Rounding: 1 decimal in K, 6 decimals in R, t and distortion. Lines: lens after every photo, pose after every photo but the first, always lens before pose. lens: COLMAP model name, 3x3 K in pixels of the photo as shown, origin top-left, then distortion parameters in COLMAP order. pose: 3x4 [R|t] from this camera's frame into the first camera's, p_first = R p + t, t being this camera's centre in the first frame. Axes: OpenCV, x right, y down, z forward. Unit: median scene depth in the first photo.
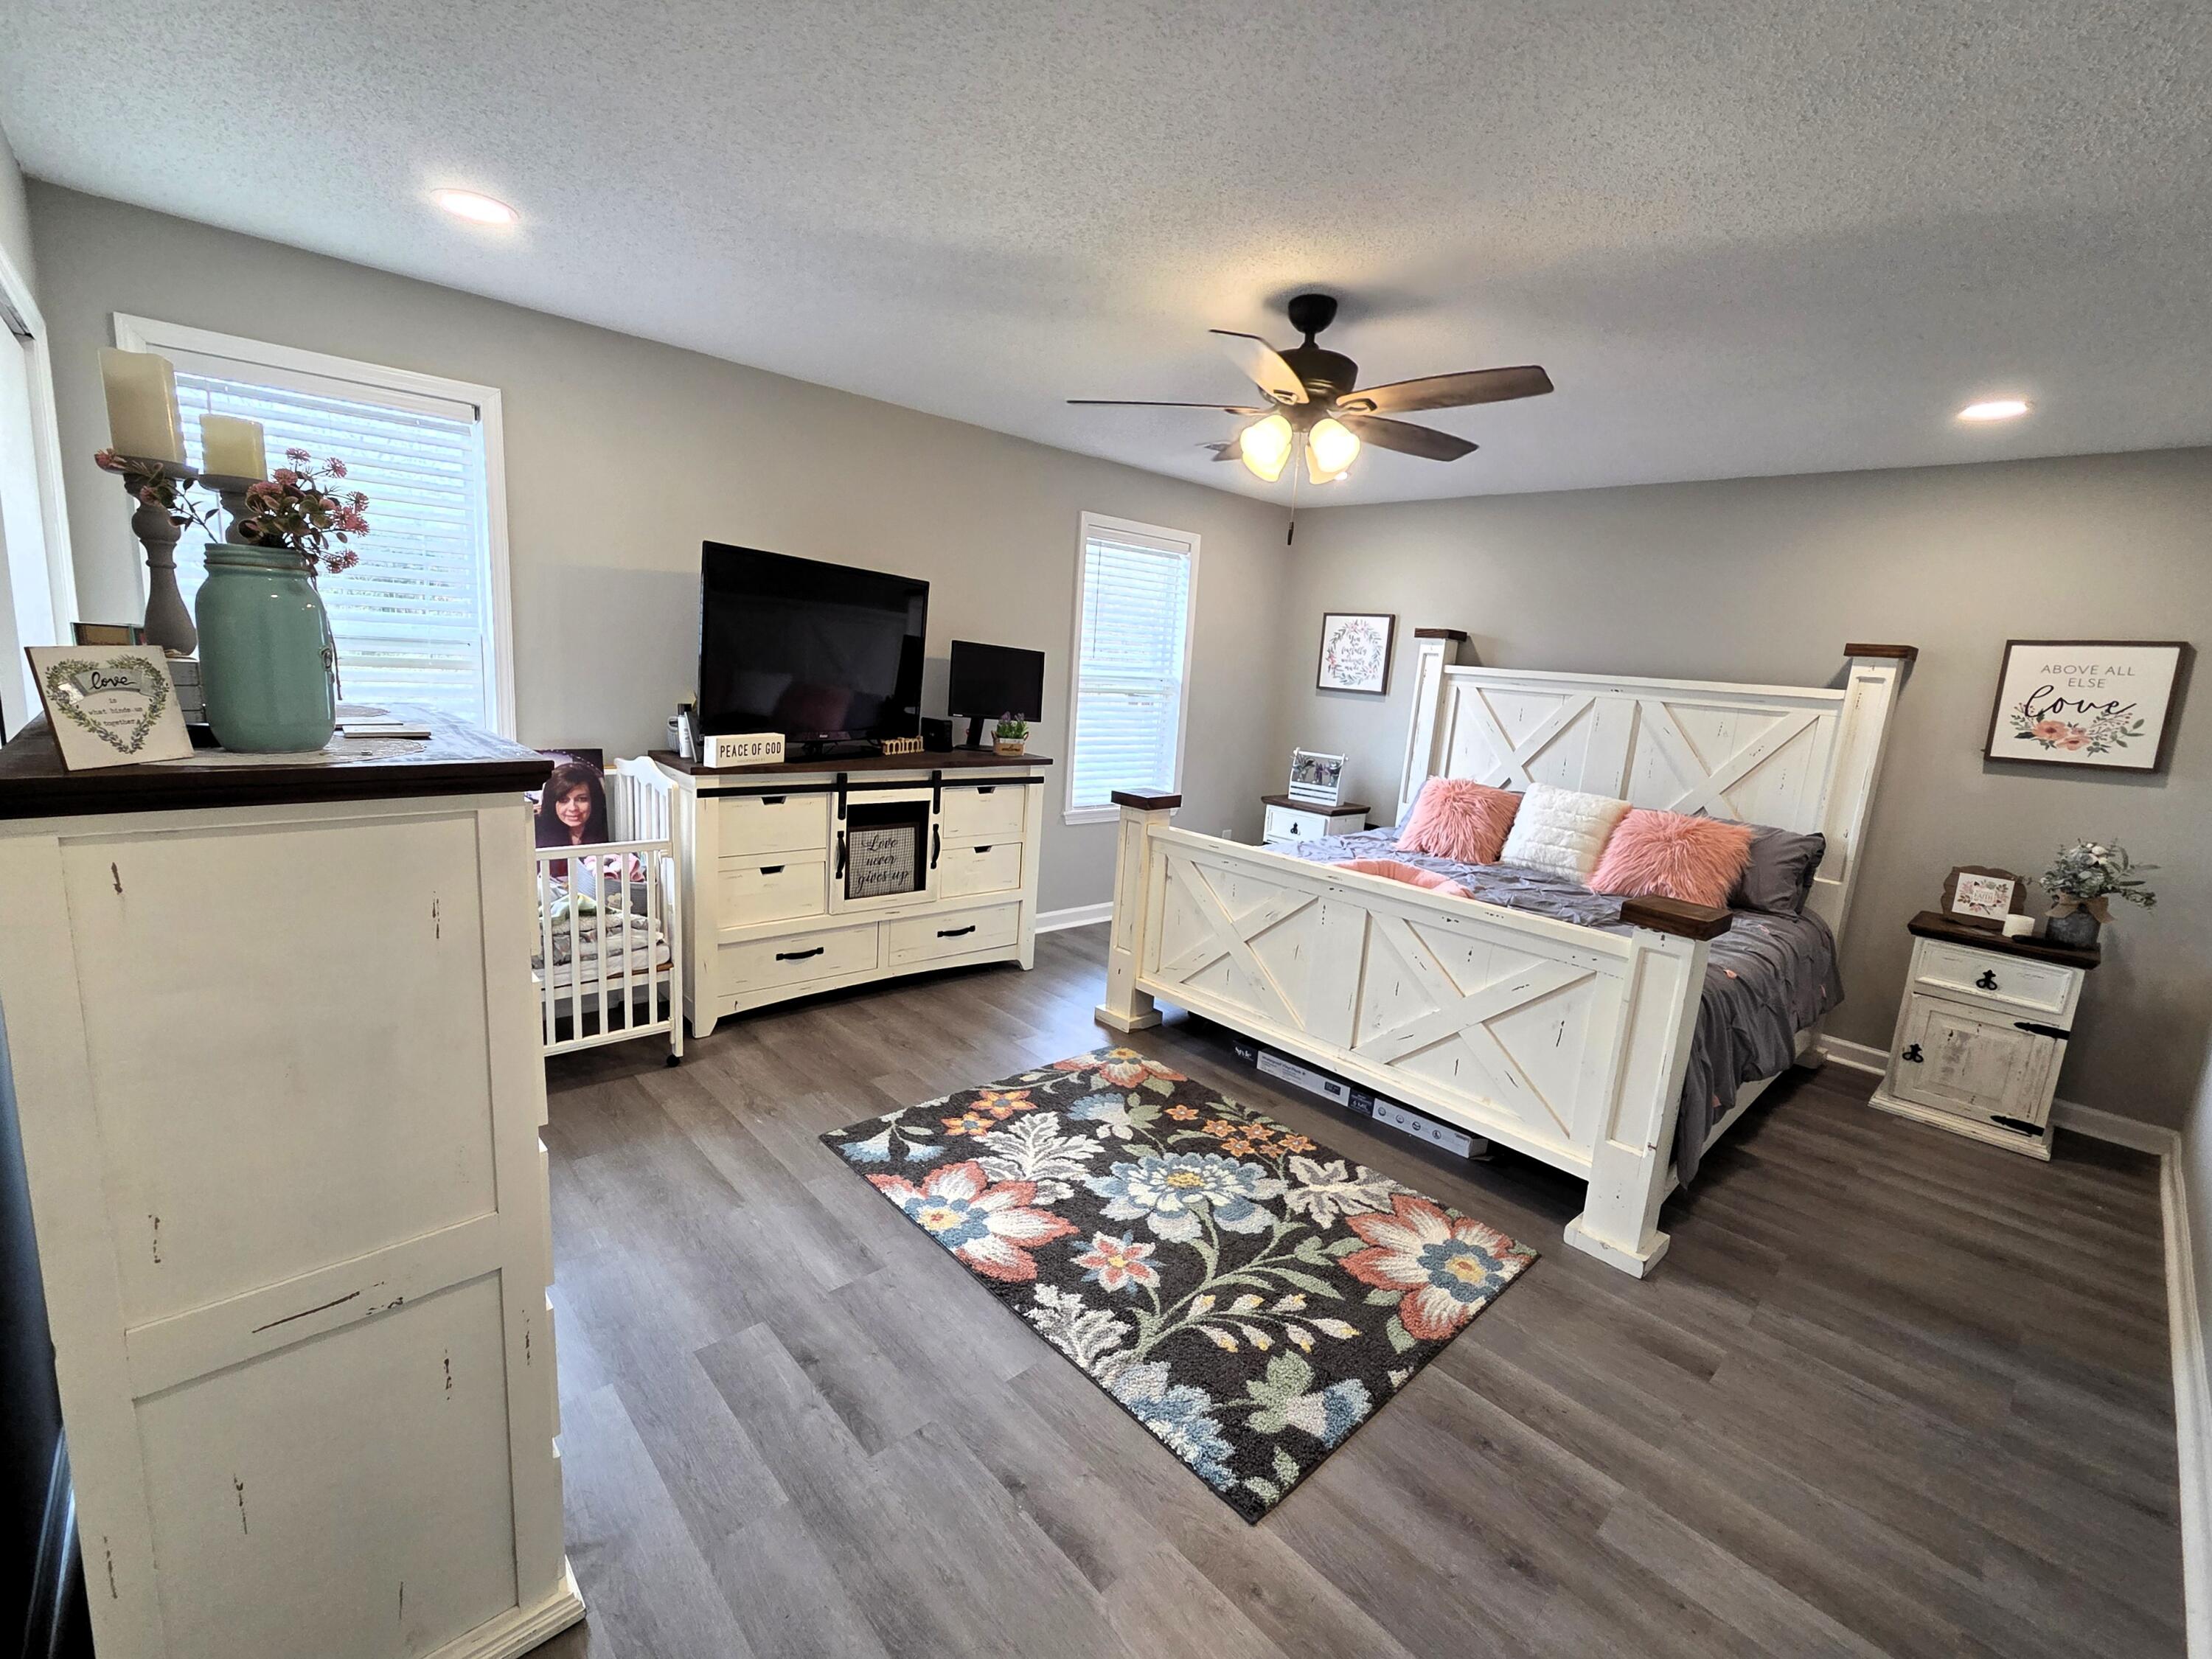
lens RADIAL K [[959.1, 0, 1104.1], [0, 959.1, 827.1], [0, 0, 1]] dist [0.000101, -0.000242]
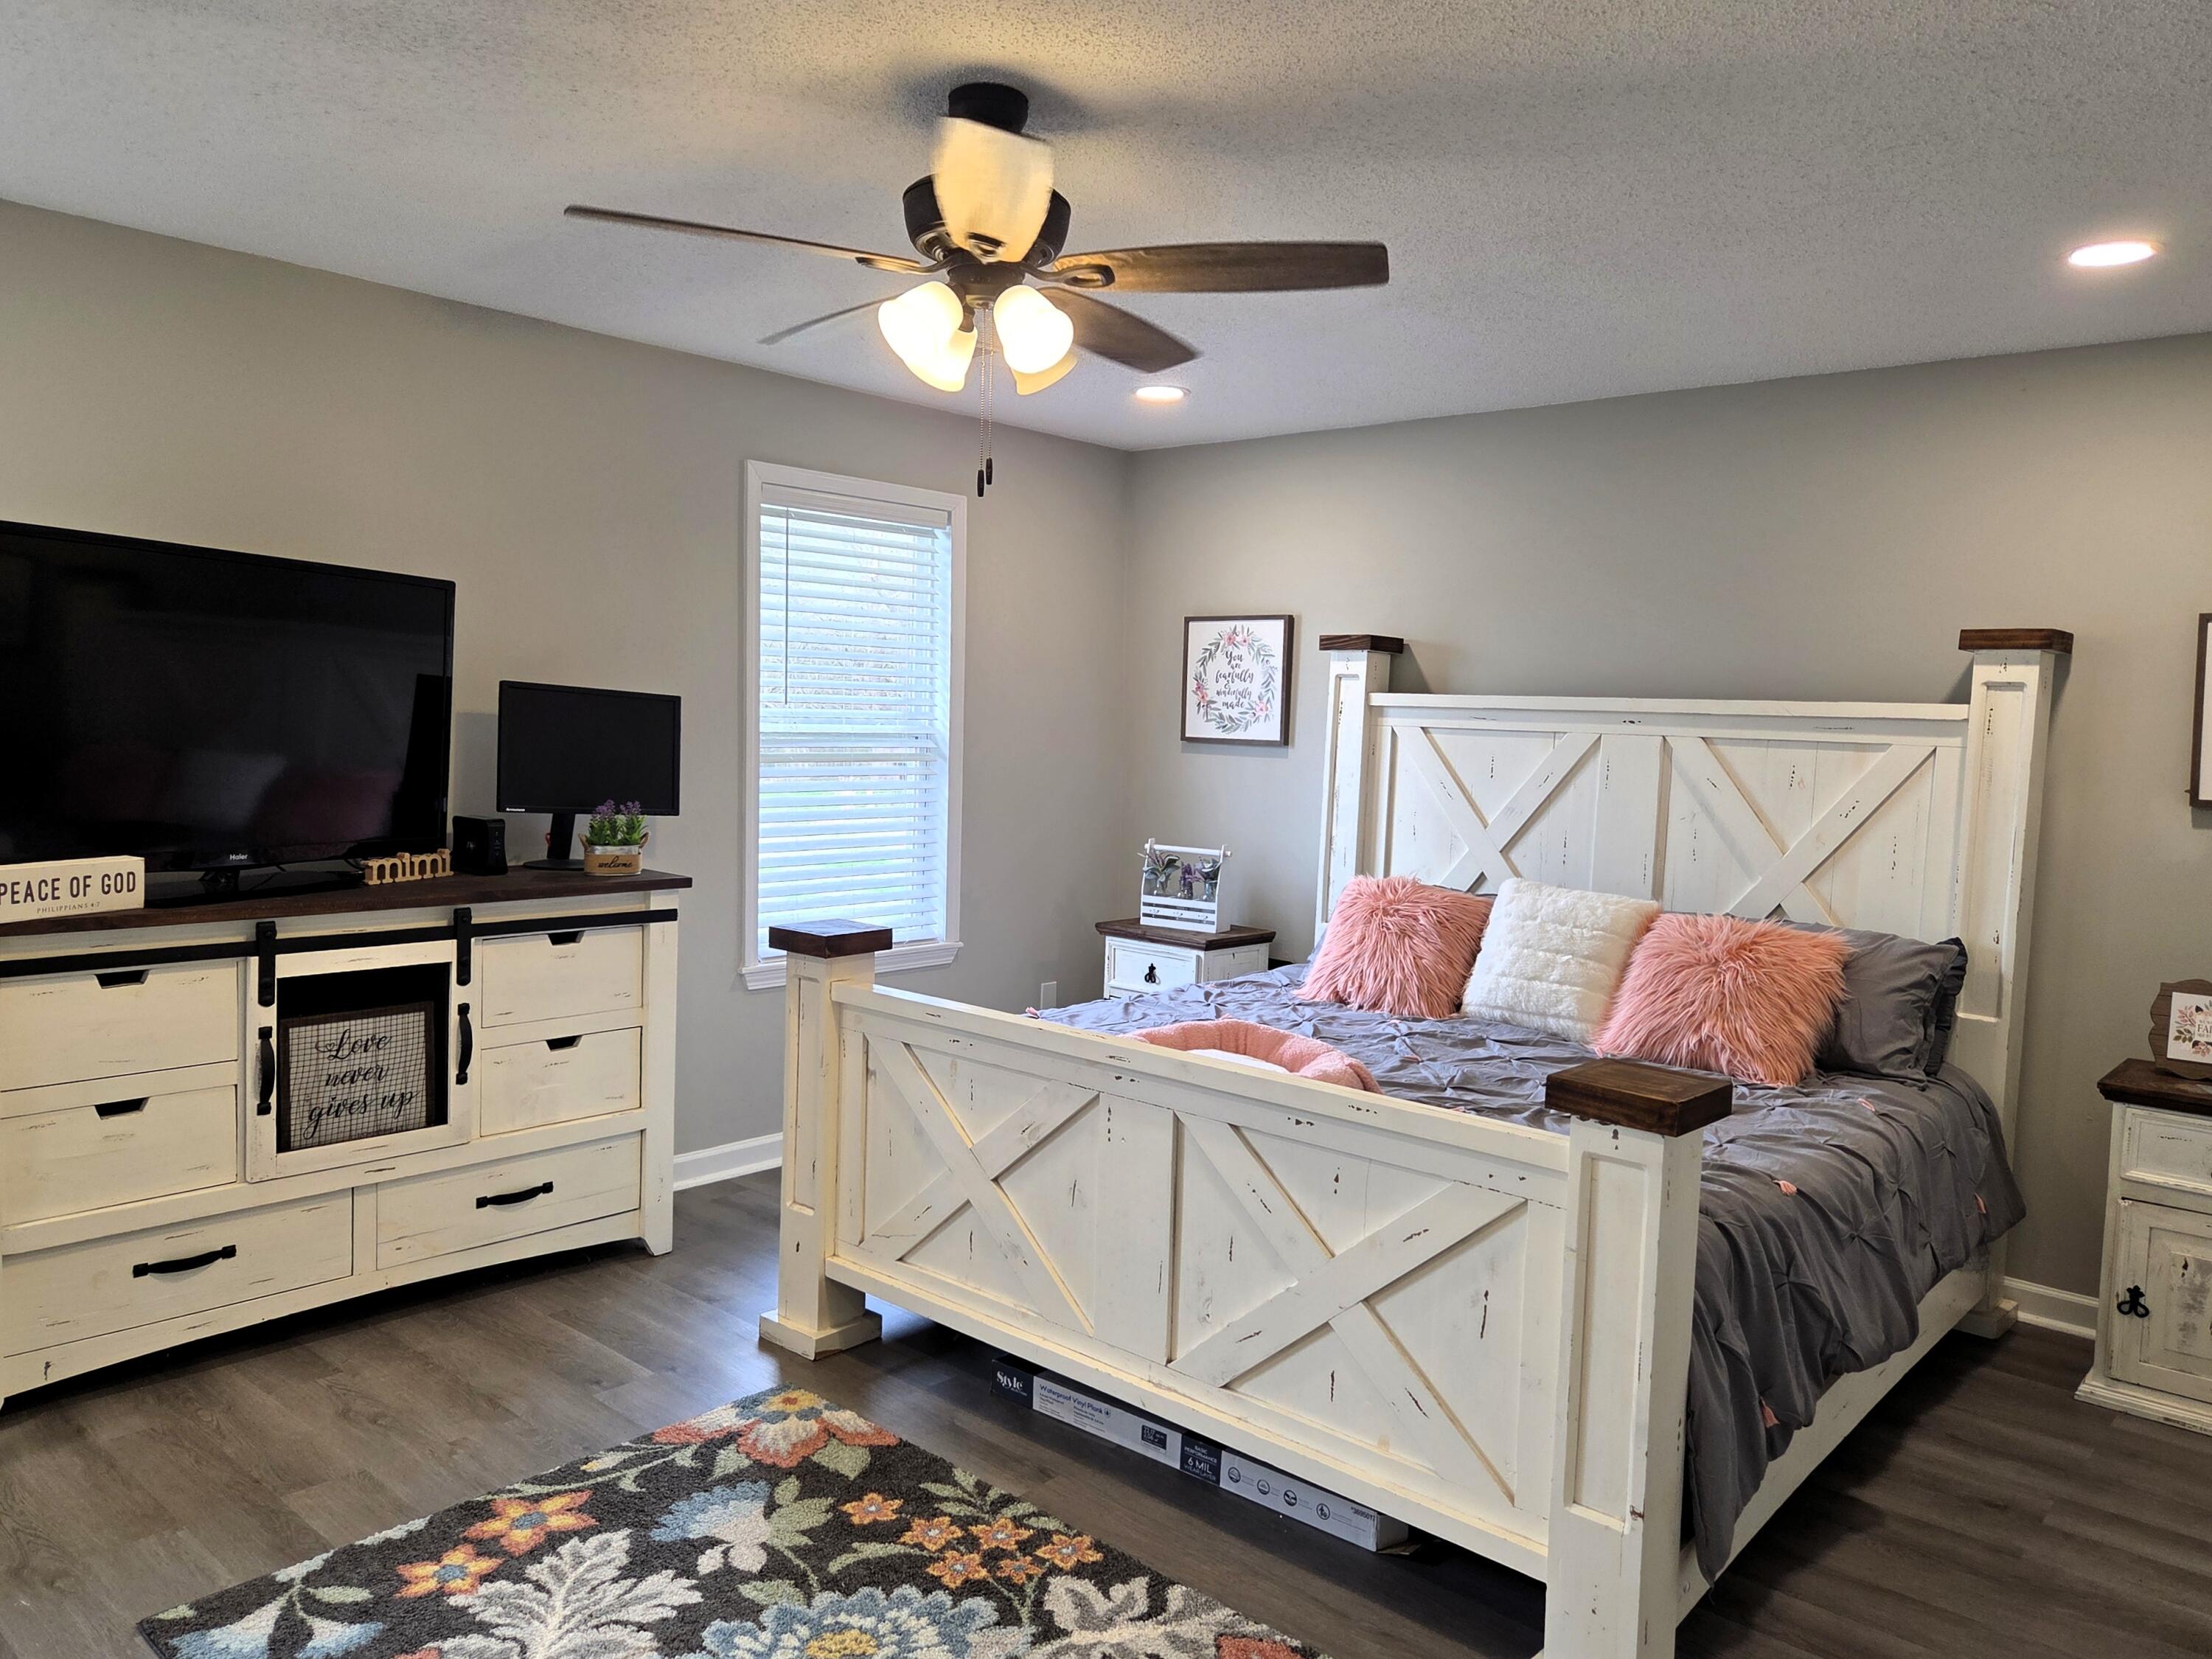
lens RADIAL K [[1572.4, 0, 1105.2], [0, 1572.4, 824.3], [0, 0, 1]] dist [0.052767, -0.035297]
pose [[0.994896, -0.045674, 0.089977, 0.129883], [0.054454, 0.993727, -0.097682, 0.003969], [-0.084951, 0.102083, 0.991142, 0.040799]]
